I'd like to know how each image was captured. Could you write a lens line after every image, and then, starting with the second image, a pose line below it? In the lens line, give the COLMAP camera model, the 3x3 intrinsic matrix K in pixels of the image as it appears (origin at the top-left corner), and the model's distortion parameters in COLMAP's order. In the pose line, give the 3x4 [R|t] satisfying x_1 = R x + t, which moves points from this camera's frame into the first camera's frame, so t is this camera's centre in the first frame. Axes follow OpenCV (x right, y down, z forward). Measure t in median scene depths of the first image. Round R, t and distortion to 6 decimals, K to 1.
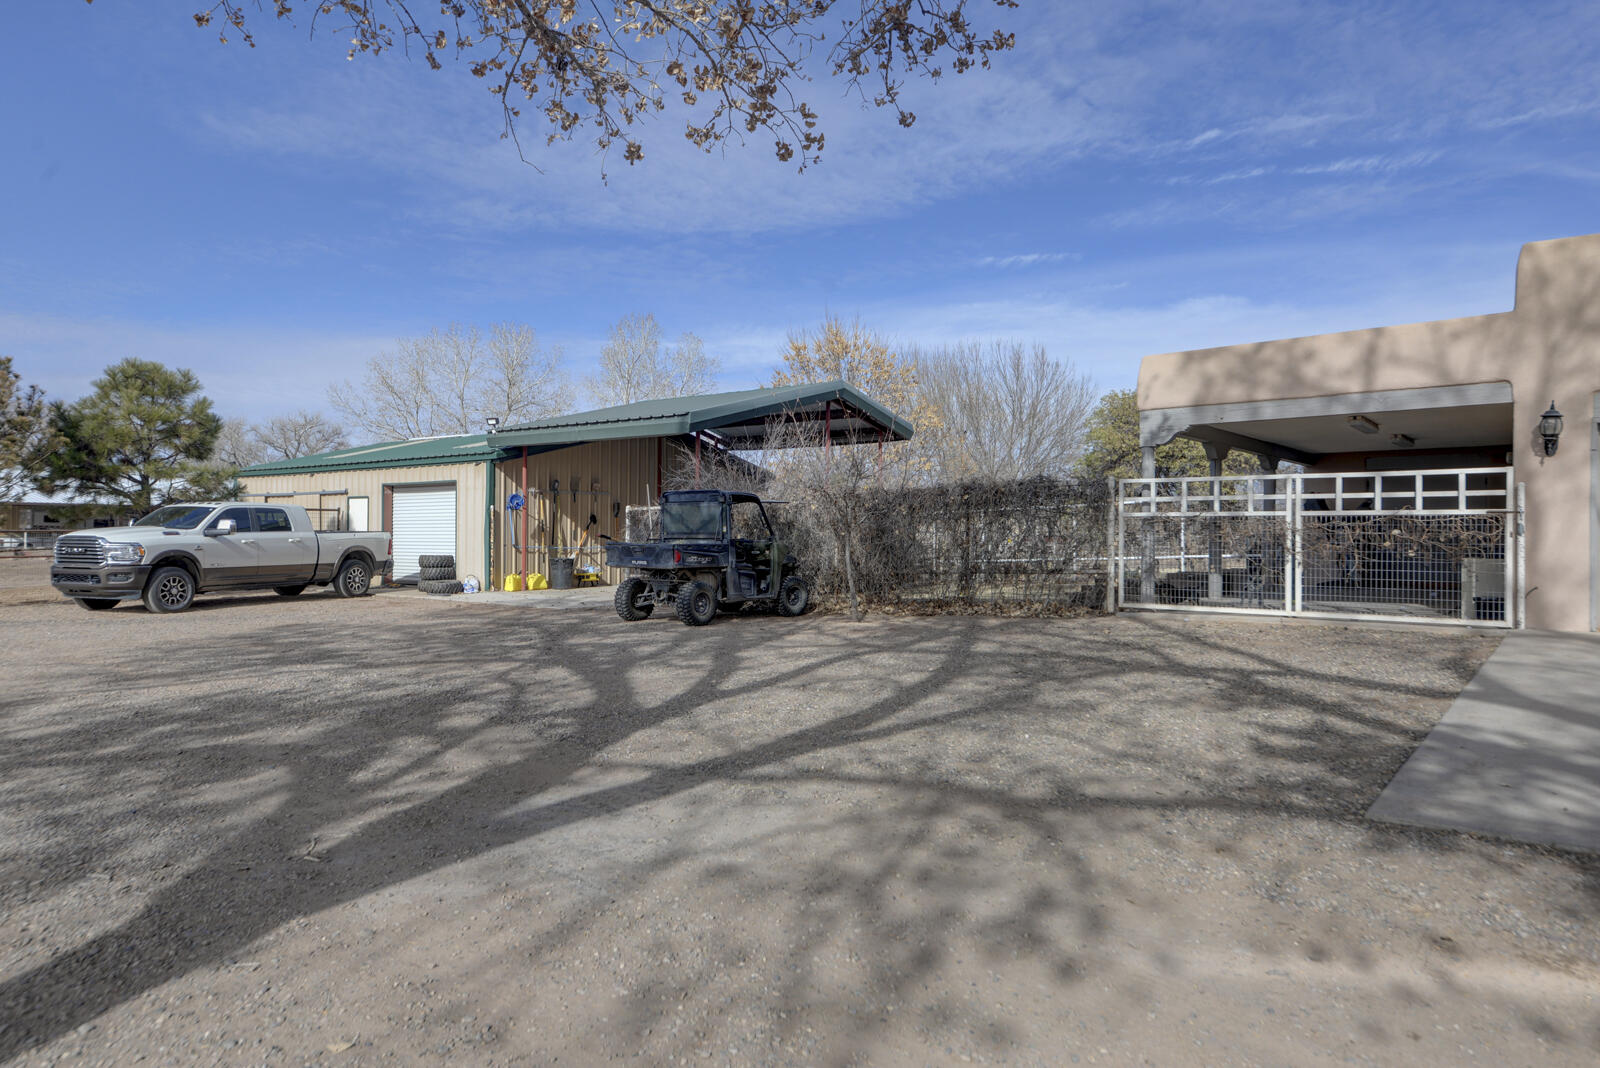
lens RADIAL K [[987.2, 0, 800.0], [0, 987.2, 534.0], [0, 0, 1]] dist [-0.000073, -0.000384]
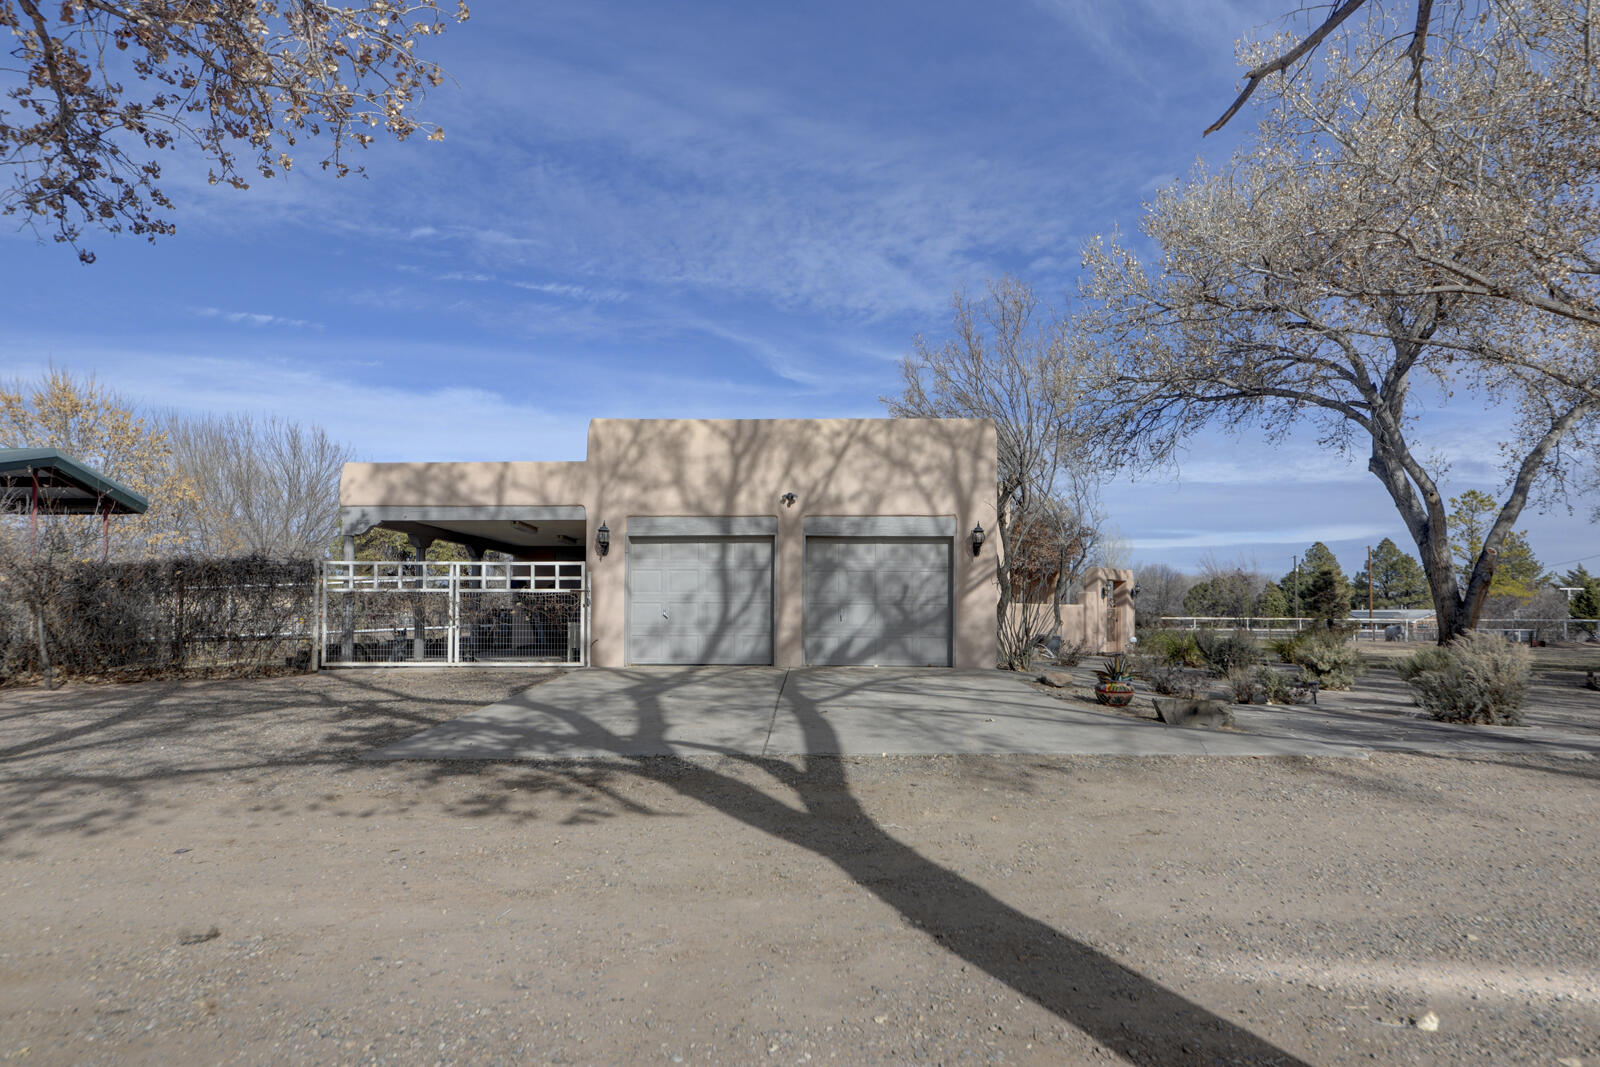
lens RADIAL K [[962.2, 0, 800.2], [0, 962.2, 575.2], [0, 0, 1]] dist [0.047804, -0.044949]
pose [[0.783906, 0.023603, 0.620431, 0.045815], [0.001224, 0.999216, -0.039559, 0.011272], [-0.620878, 0.031770, 0.783263, -0.332614]]
